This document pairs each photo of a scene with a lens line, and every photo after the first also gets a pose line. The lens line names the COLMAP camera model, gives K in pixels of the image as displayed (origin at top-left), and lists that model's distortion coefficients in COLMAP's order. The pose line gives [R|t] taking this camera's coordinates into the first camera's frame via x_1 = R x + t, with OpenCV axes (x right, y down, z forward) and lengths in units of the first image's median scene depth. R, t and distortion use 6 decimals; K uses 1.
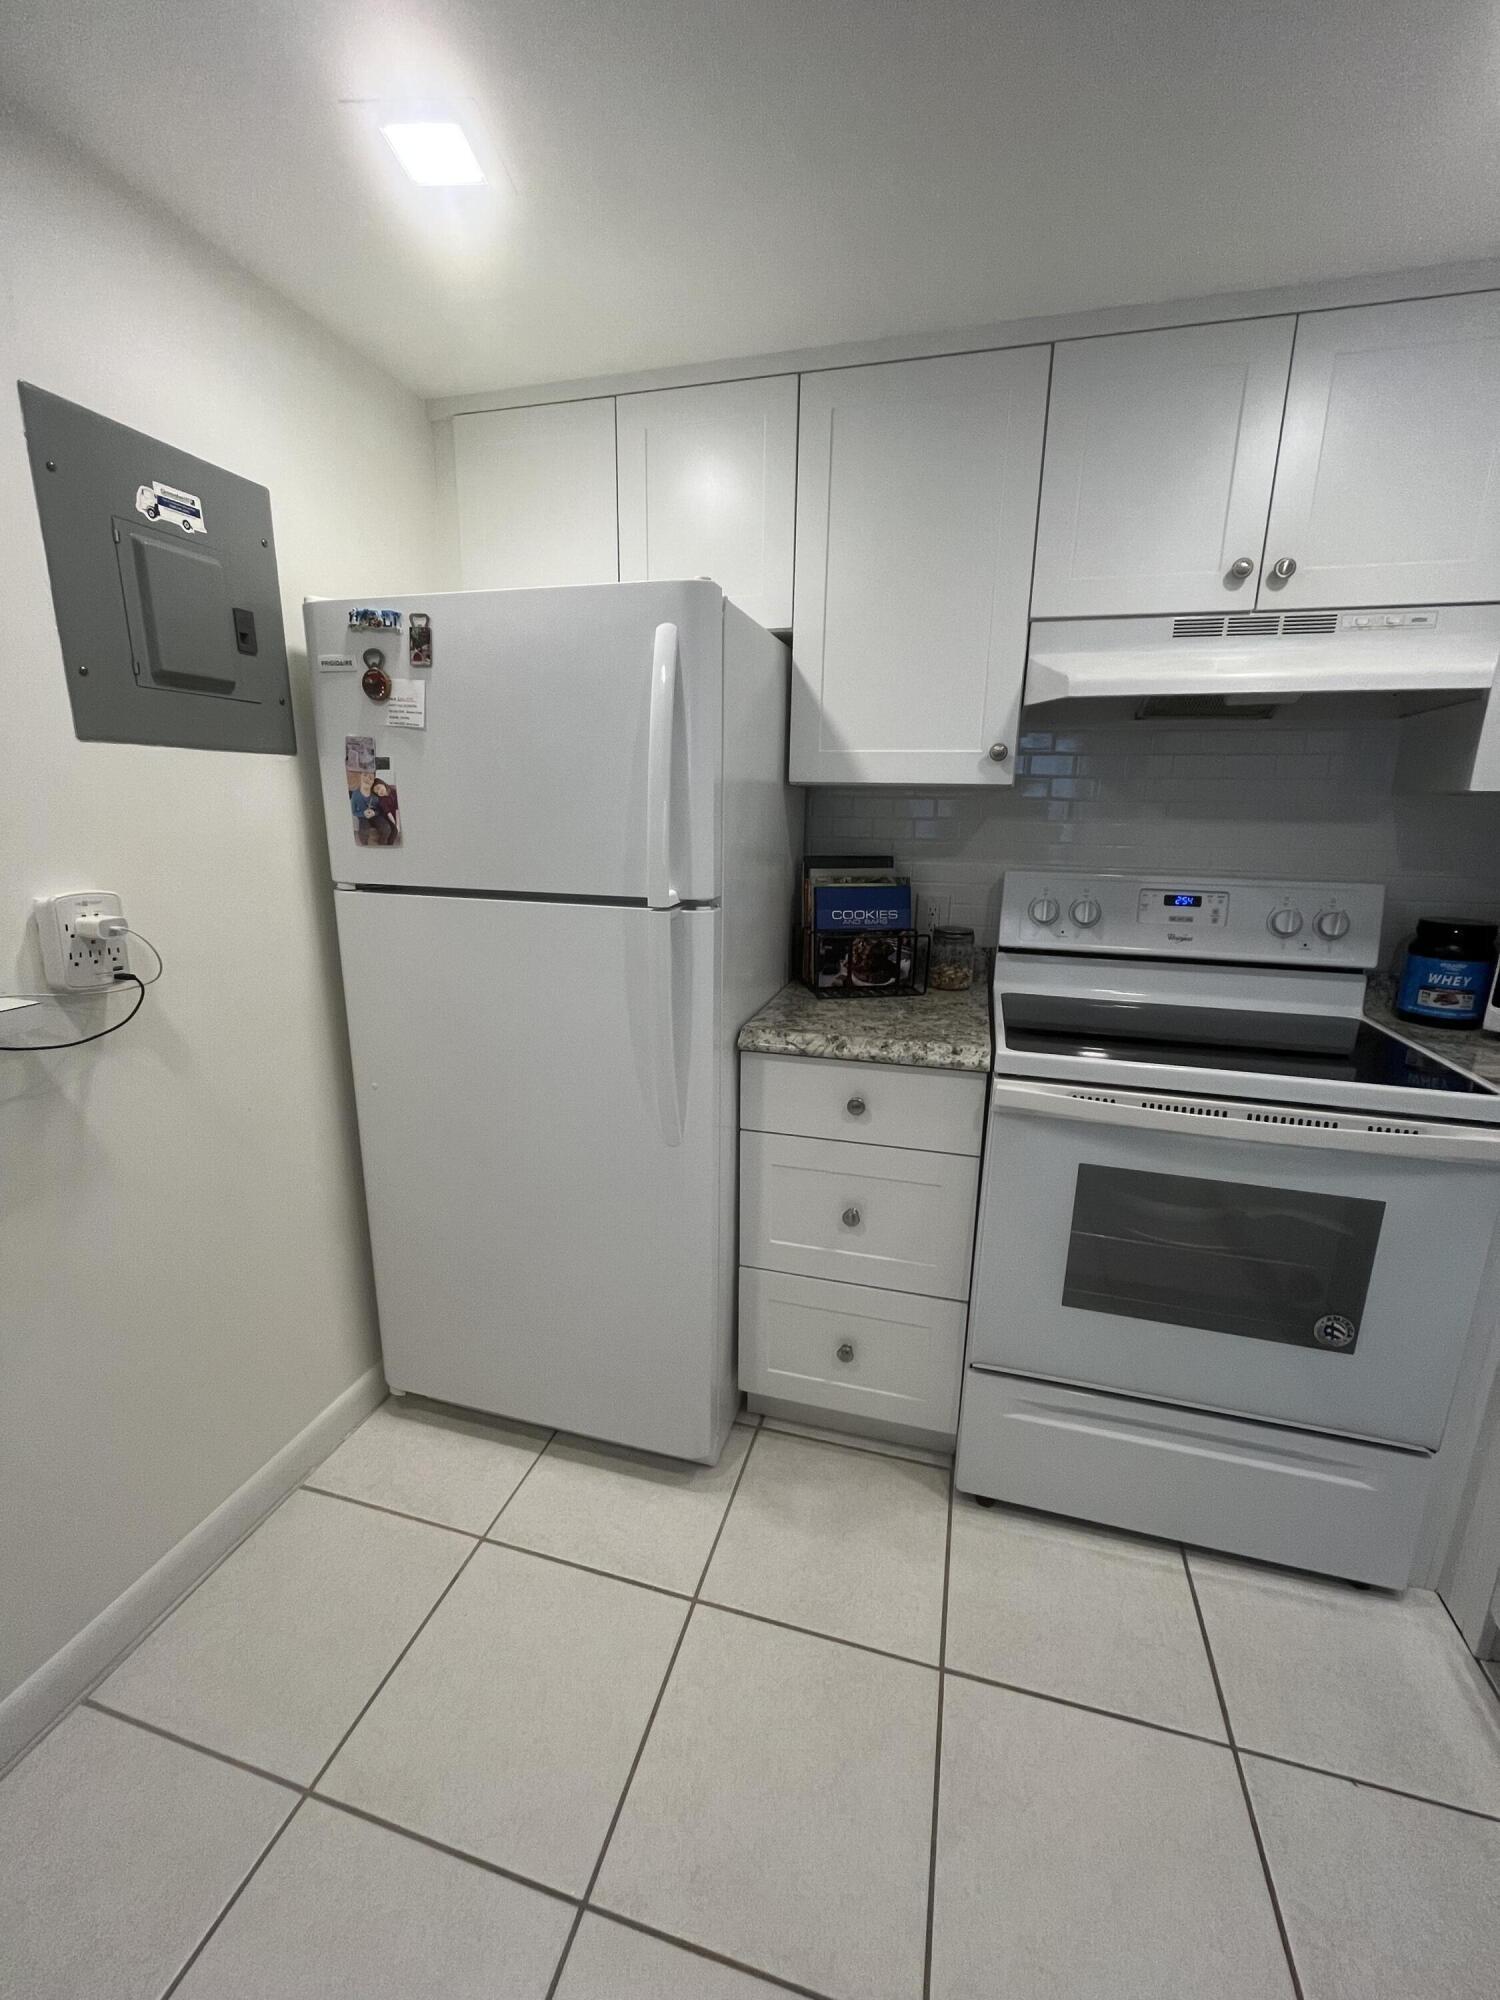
lens RADIAL K [[816.5, 0, 752.2], [0, 816.5, 995.7], [0, 0, 1]] dist [-0.001993, -0.000256]
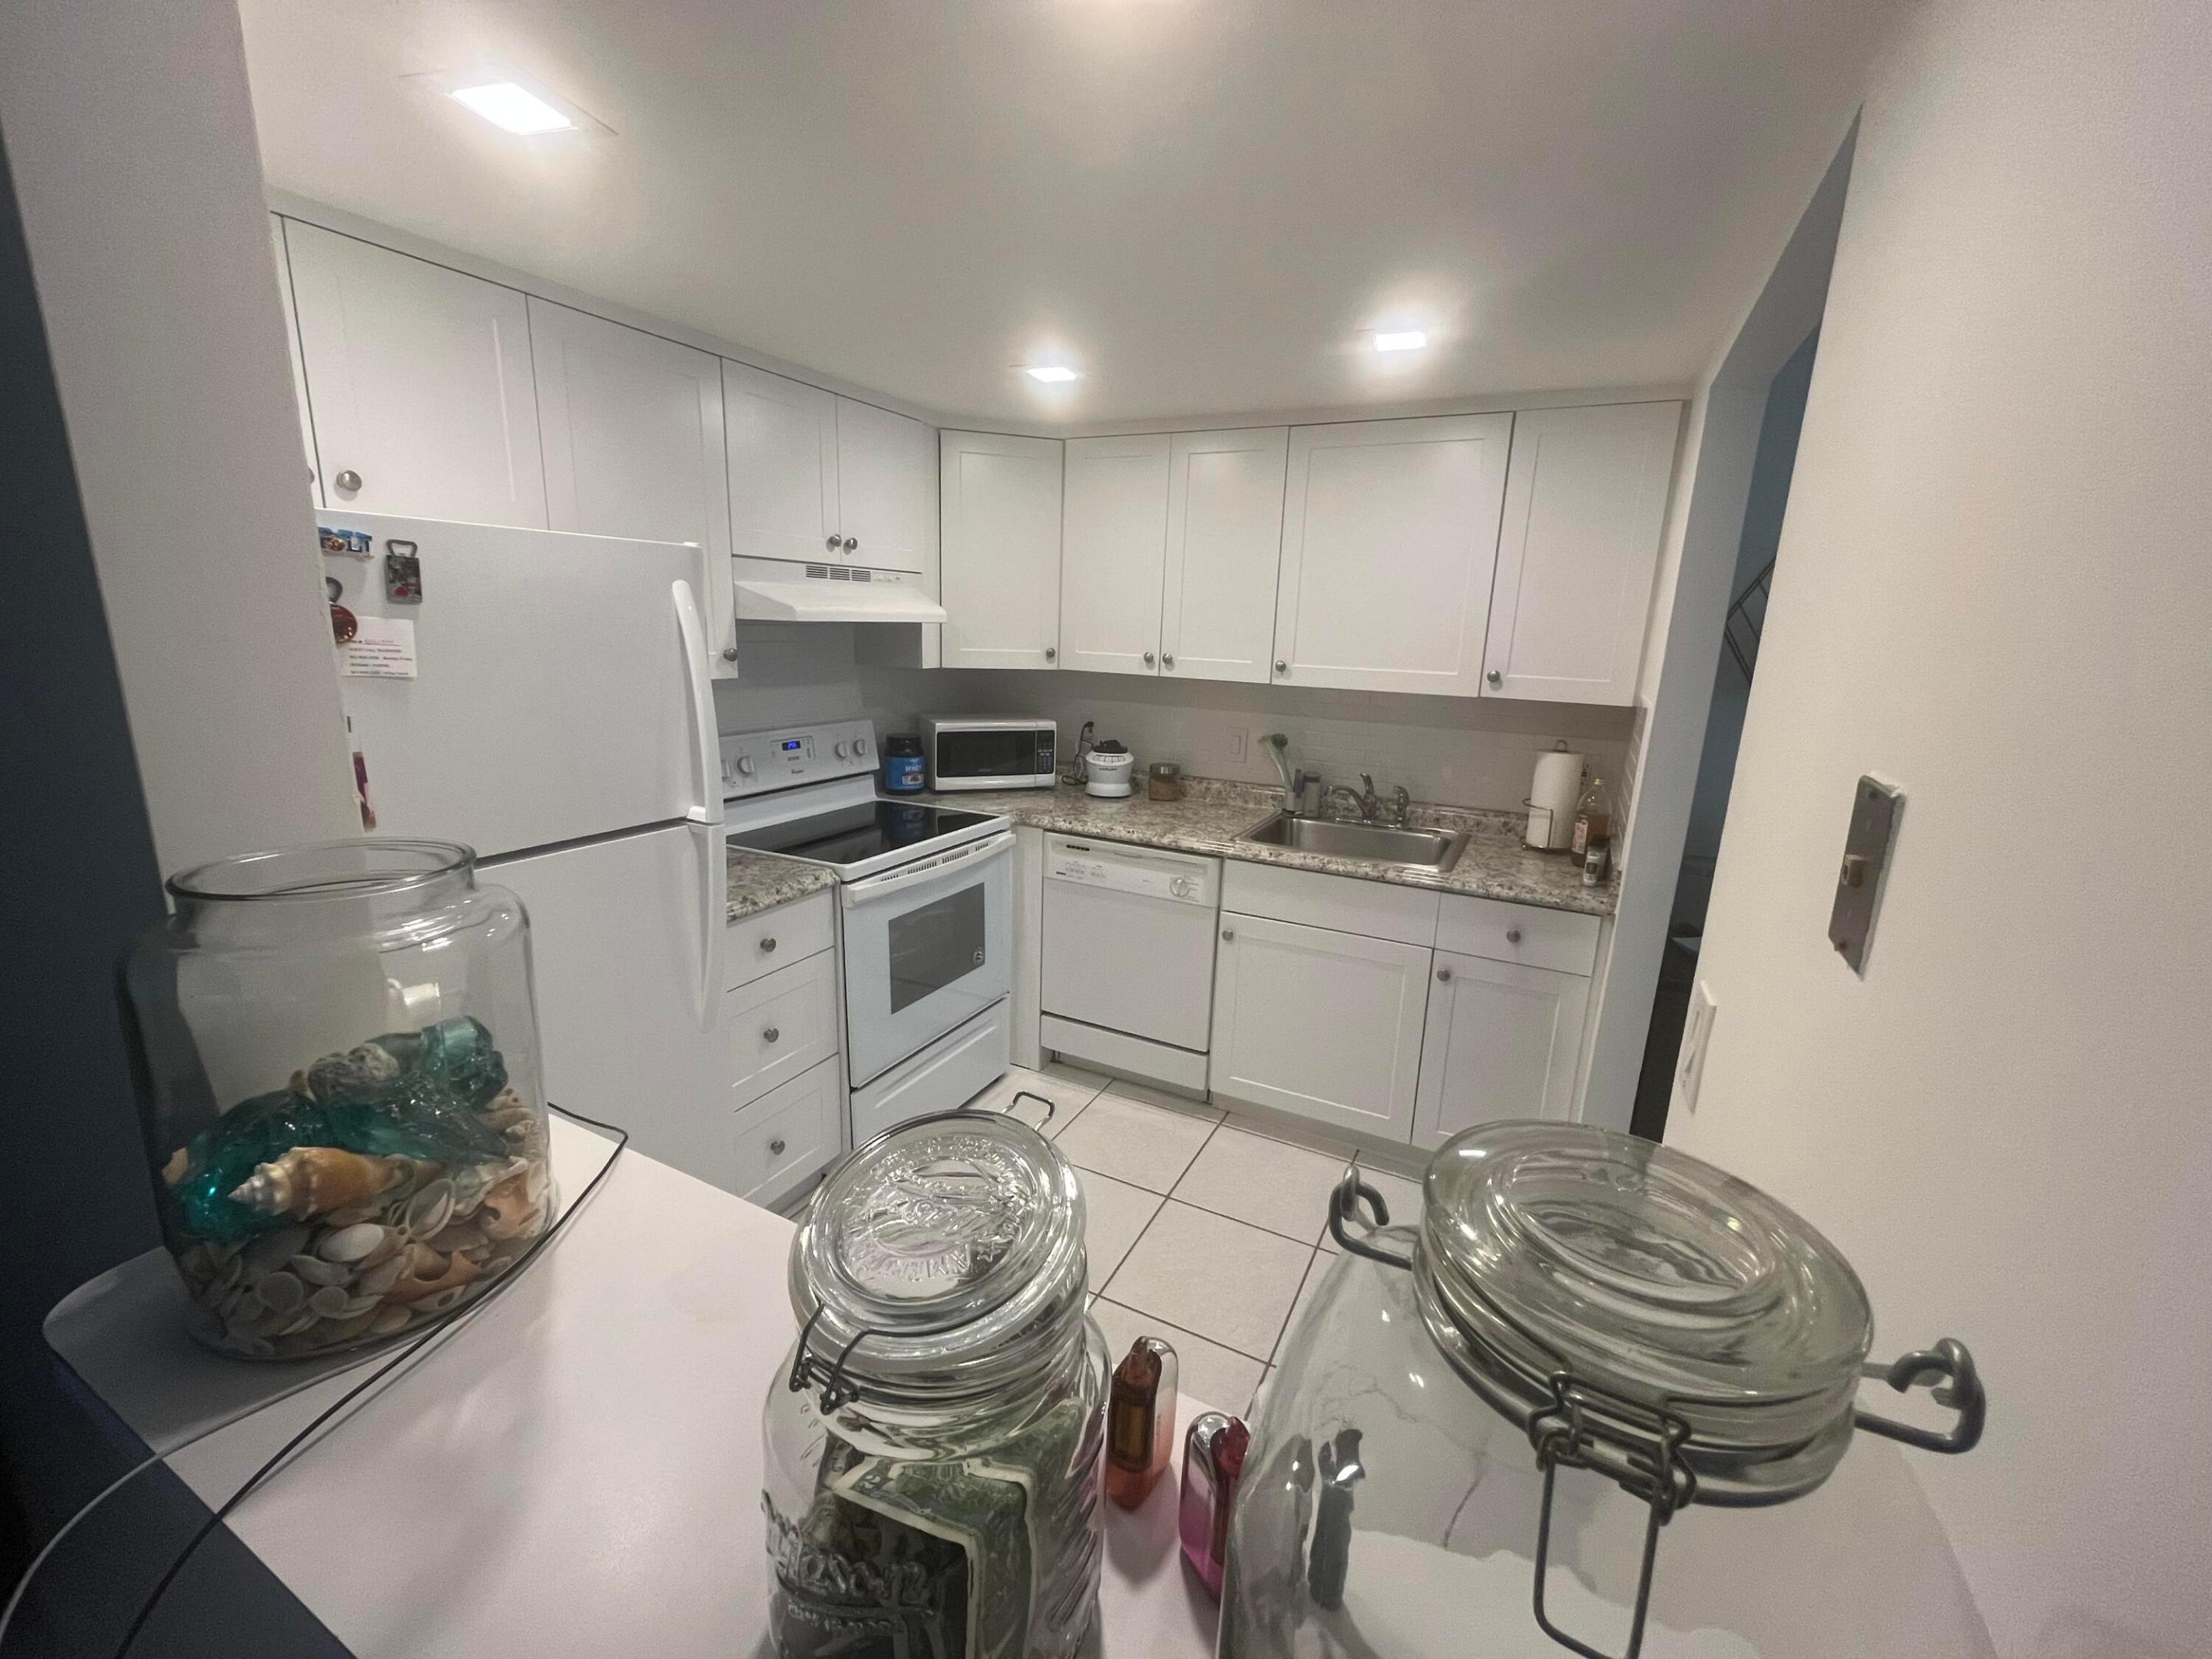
lens RADIAL K [[903.0, 0, 1104.9], [0, 903.0, 827.3], [0, 0, 1]] dist [-0.001993, -0.000256]
pose [[0.199757, -0.230774, 0.952282, -1.066817], [0.196951, 0.961491, 0.191692, -0.206837], [-0.959848, 0.149261, 0.237516, 0.147761]]
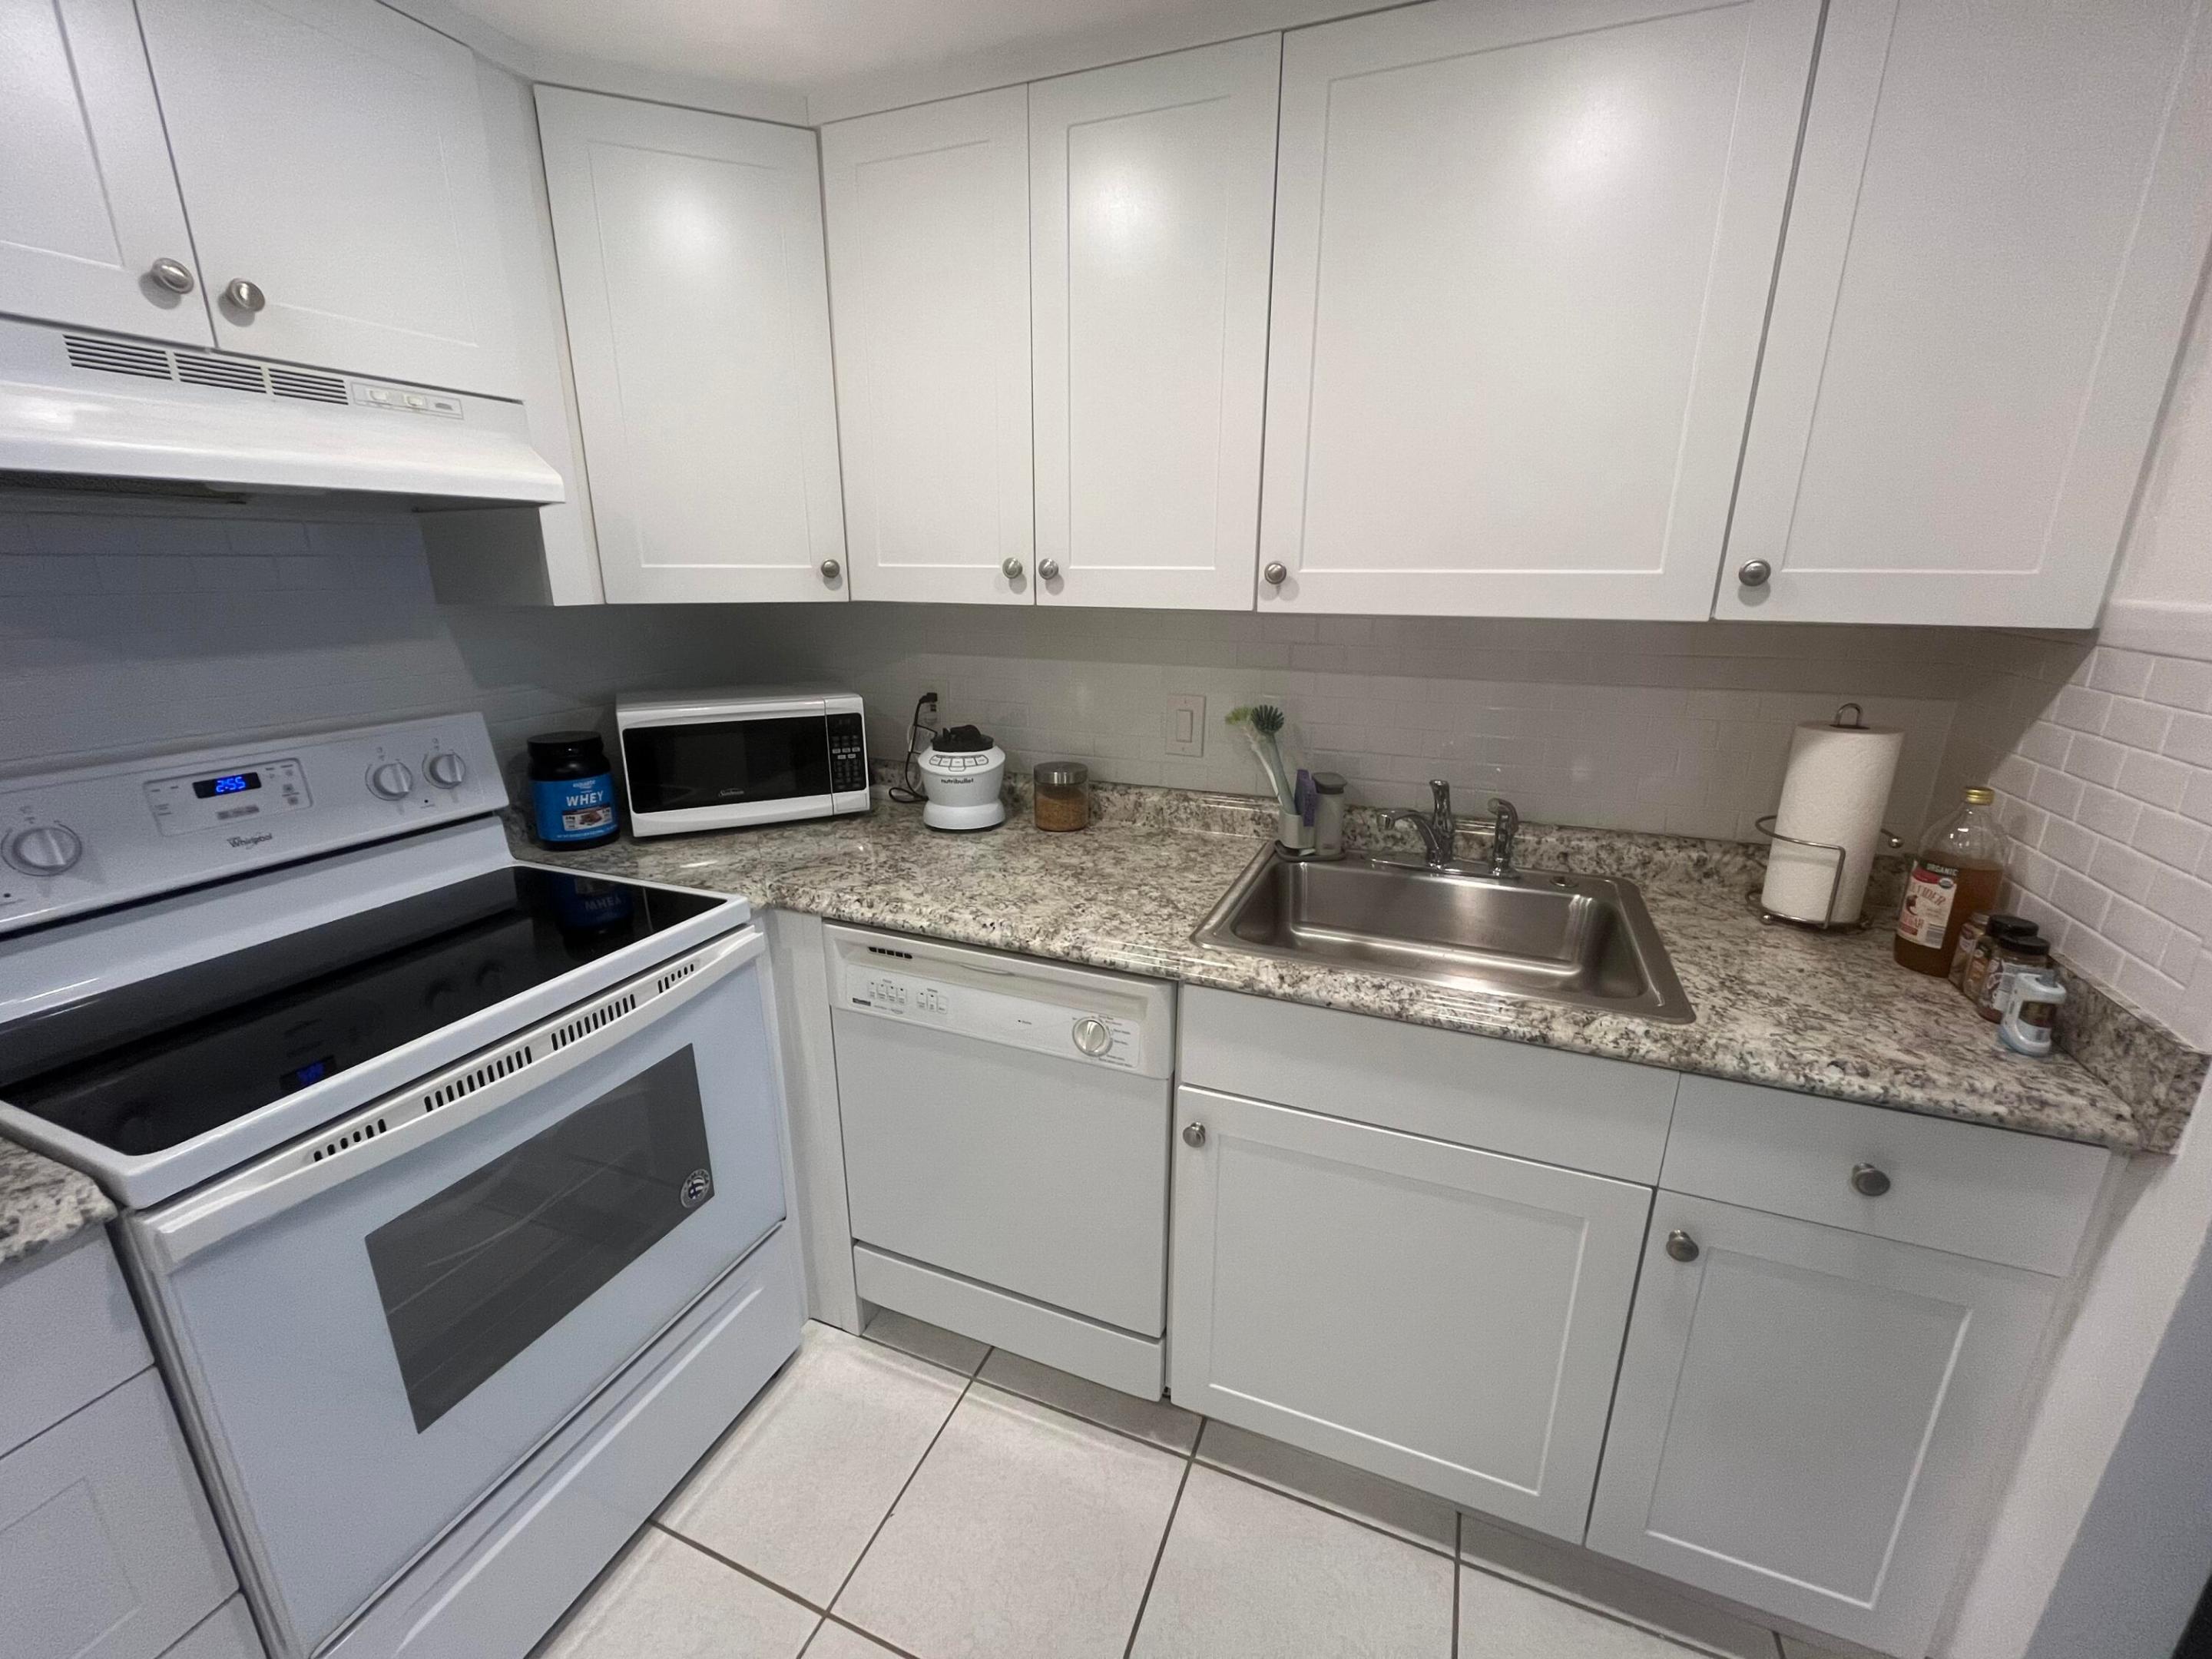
lens RADIAL K [[903.0, 0, 1102.2], [0, 903.0, 827.1], [0, 0, 1]] dist [-0.001993, -0.000256]
pose [[0.116056, -0.293591, 0.948860, -0.095747], [0.228754, 0.937535, 0.262108, -0.136051], [-0.966542, 0.186636, 0.175967, 0.250498]]
